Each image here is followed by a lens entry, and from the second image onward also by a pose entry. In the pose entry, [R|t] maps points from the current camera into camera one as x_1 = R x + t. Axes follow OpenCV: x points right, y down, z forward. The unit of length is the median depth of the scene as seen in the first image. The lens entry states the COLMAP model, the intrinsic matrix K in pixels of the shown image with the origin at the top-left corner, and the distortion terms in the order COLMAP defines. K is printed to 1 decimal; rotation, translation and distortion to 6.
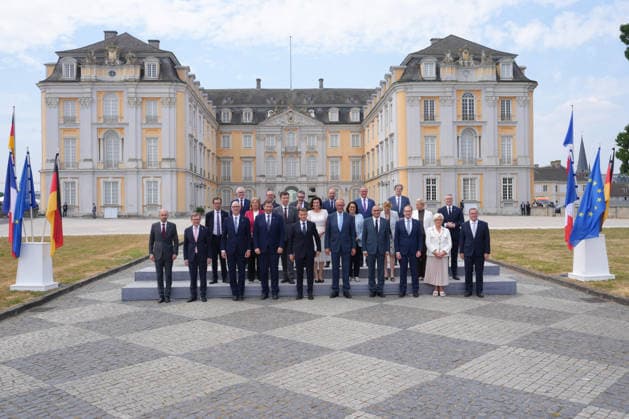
lens RADIAL K [[791.4, 0, 313.1], [0, 791.4, 210.3], [0, 0, 1]] dist [-0.084429, 0.000000]
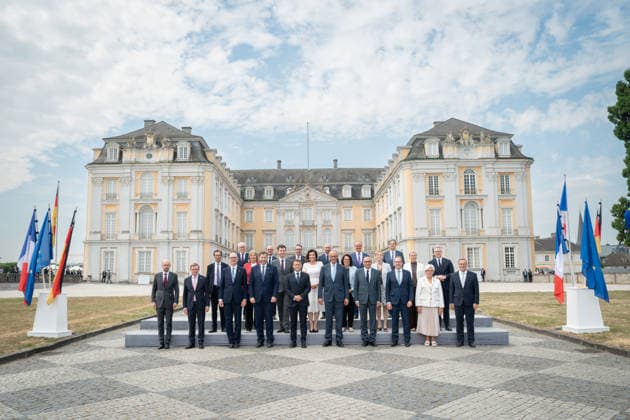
lens RADIAL K [[667.7, 0, 317.1], [0, 667.7, 208.4], [0, 0, 1]] dist [-0.101723, 0.000000]
pose [[0.996645, -0.009911, -0.081244, 0.062427], [-0.002950, 0.987647, -0.156669, 0.049937], [0.081793, 0.156383, 0.984304, 0.089750]]
